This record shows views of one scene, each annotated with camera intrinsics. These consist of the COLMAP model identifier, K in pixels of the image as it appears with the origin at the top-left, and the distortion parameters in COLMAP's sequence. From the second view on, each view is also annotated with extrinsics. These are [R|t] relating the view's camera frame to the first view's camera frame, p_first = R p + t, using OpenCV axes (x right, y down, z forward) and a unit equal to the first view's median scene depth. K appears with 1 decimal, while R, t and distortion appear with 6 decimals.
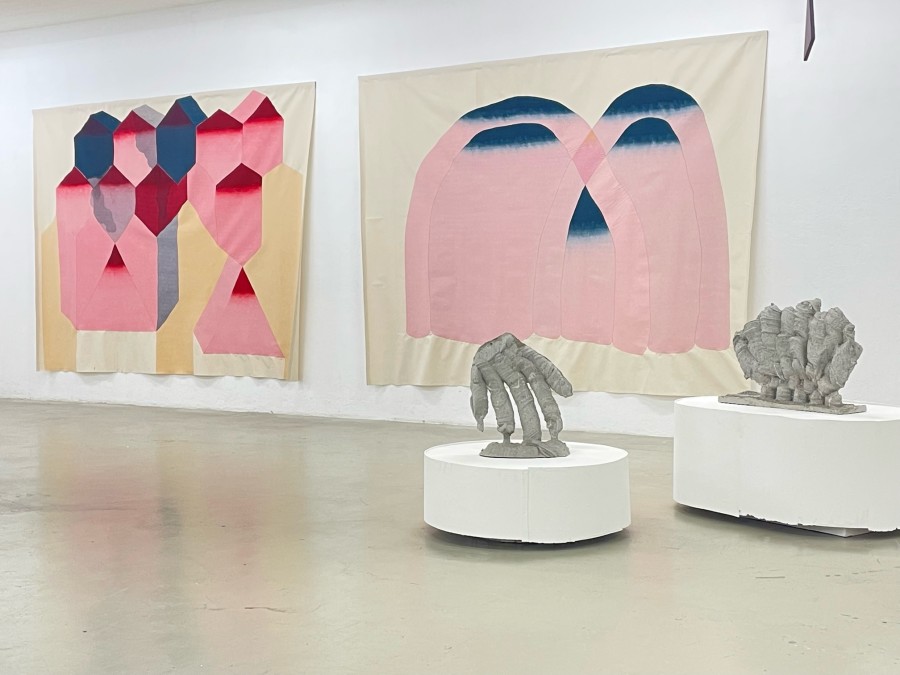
lens RADIAL K [[1243.2, 0, 450.0], [0, 1243.2, 337.5], [0, 0, 1]] dist [0.122202, -0.094801]
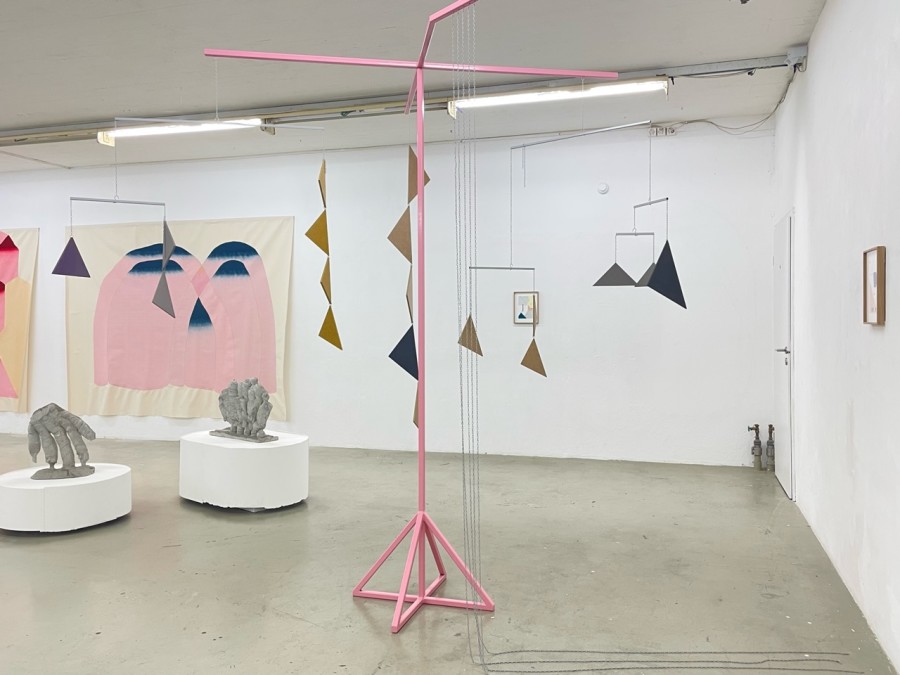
lens RADIAL K [[722.6, 0, 450.0], [0, 722.6, 337.5], [0, 0, 1]] dist [0.004511, -0.001859]
pose [[0.961226, 0.000852, 0.275760, 0.140362], [0.008248, 0.999459, -0.031838, -0.027085], [-0.275638, 0.032878, 0.960699, -0.040726]]
